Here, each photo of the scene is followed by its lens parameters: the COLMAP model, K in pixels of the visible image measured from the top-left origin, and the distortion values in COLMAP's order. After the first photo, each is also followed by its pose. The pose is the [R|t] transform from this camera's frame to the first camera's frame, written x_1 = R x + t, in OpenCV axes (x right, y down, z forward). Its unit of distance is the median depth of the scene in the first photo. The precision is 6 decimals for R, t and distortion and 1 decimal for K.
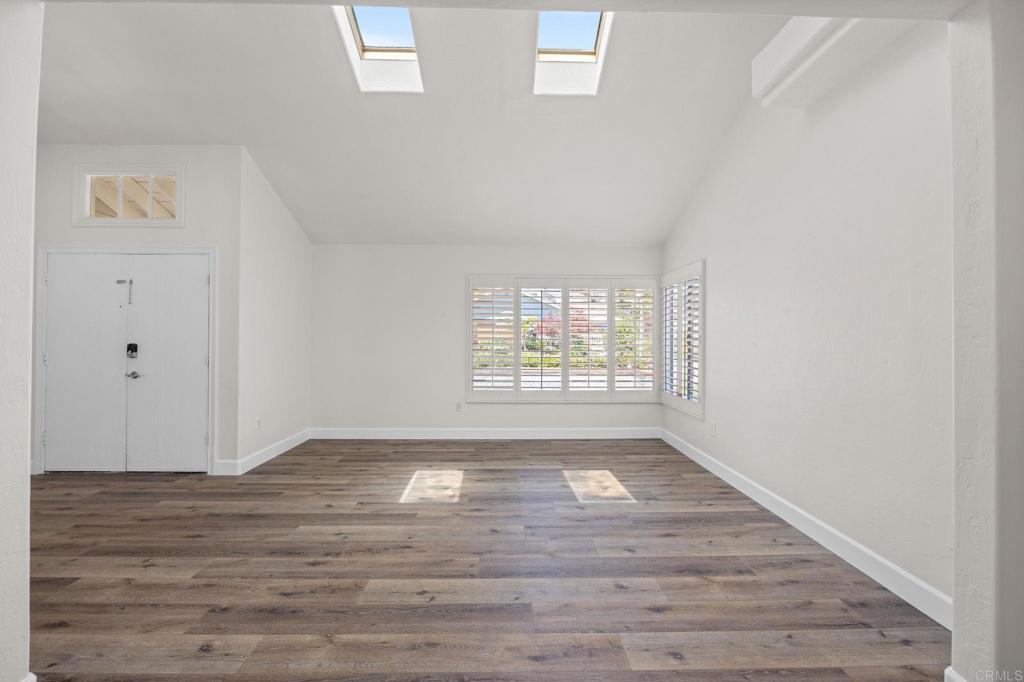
lens RADIAL K [[454.1, 0, 514.6], [0, 454.1, 335.2], [0, 0, 1]] dist [-0.008633, -0.001963]
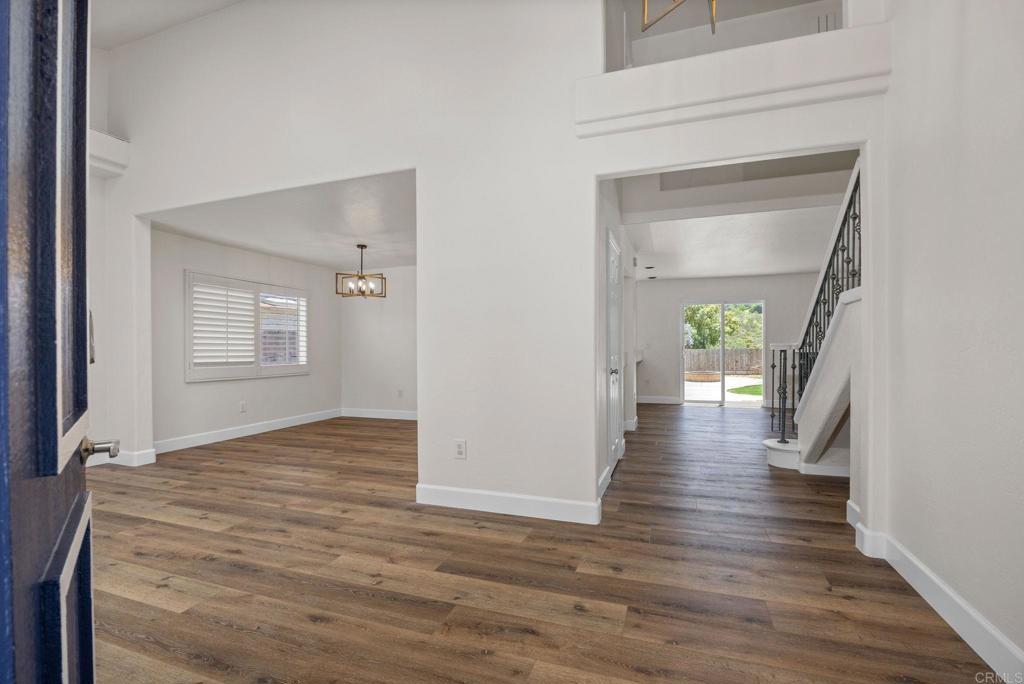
lens RADIAL K [[454.1, 0, 511.6], [0, 454.1, 349.8], [0, 0, 1]] dist [-0.008633, -0.001963]
pose [[-0.933473, -0.001099, 0.358647, -1.376062], [0.000108, 0.999994, 0.003343, 0.064693], [-0.358648, 0.003159, -0.933467, 1.727593]]
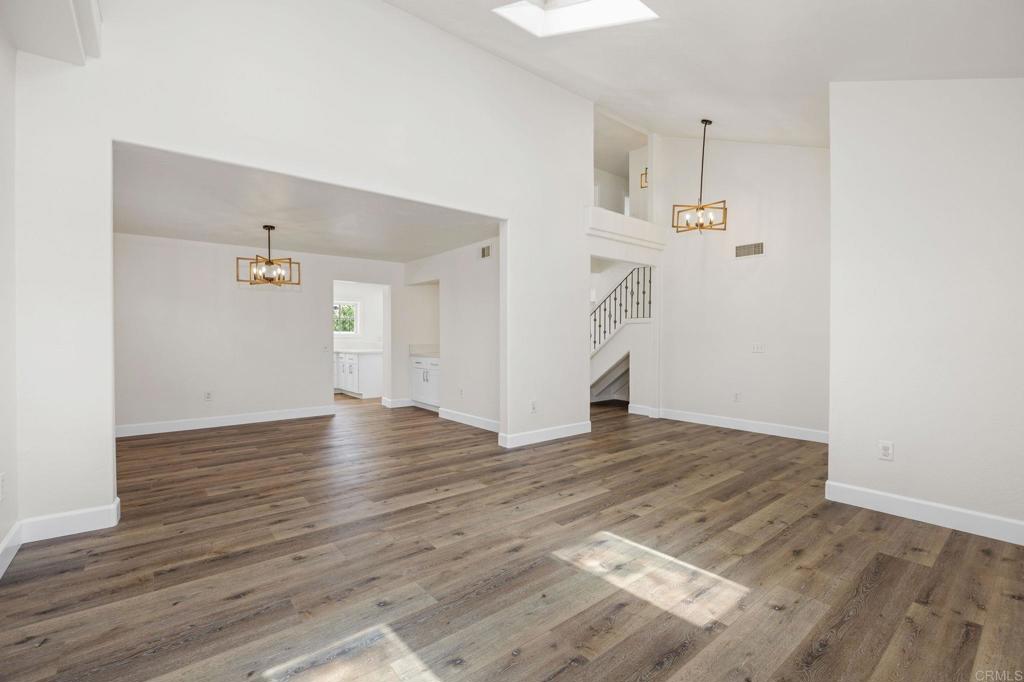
lens RADIAL K [[454.1, 0, 516.3], [0, 454.1, 341.4], [0, 0, 1]] dist [-0.008633, -0.001963]
pose [[-0.787860, 0.001602, -0.615852, 0.505775], [-0.000668, 0.999994, 0.003456, 0.052187], [0.615854, 0.003134, -0.787854, 2.134540]]
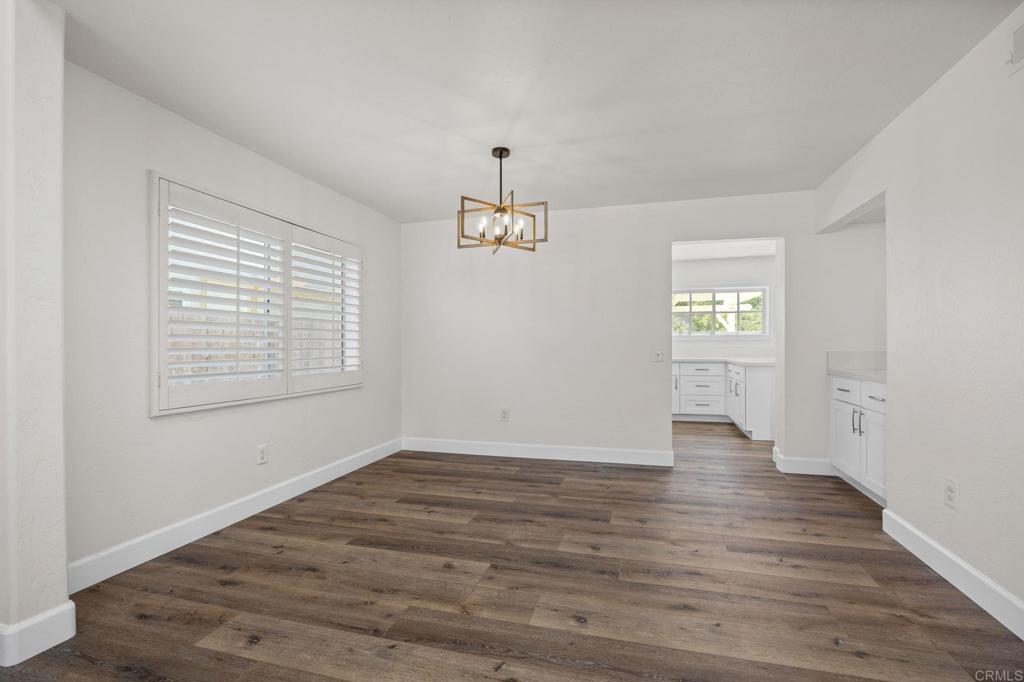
lens RADIAL K [[454.1, 0, 518.3], [0, 454.1, 342.8], [0, 0, 1]] dist [-0.008633, -0.001963]
pose [[-0.959203, -0.001895, 0.282712, -0.250202], [-0.003560, 0.999979, -0.005374, 0.068896], [-0.282696, -0.006161, -0.959190, 1.022371]]
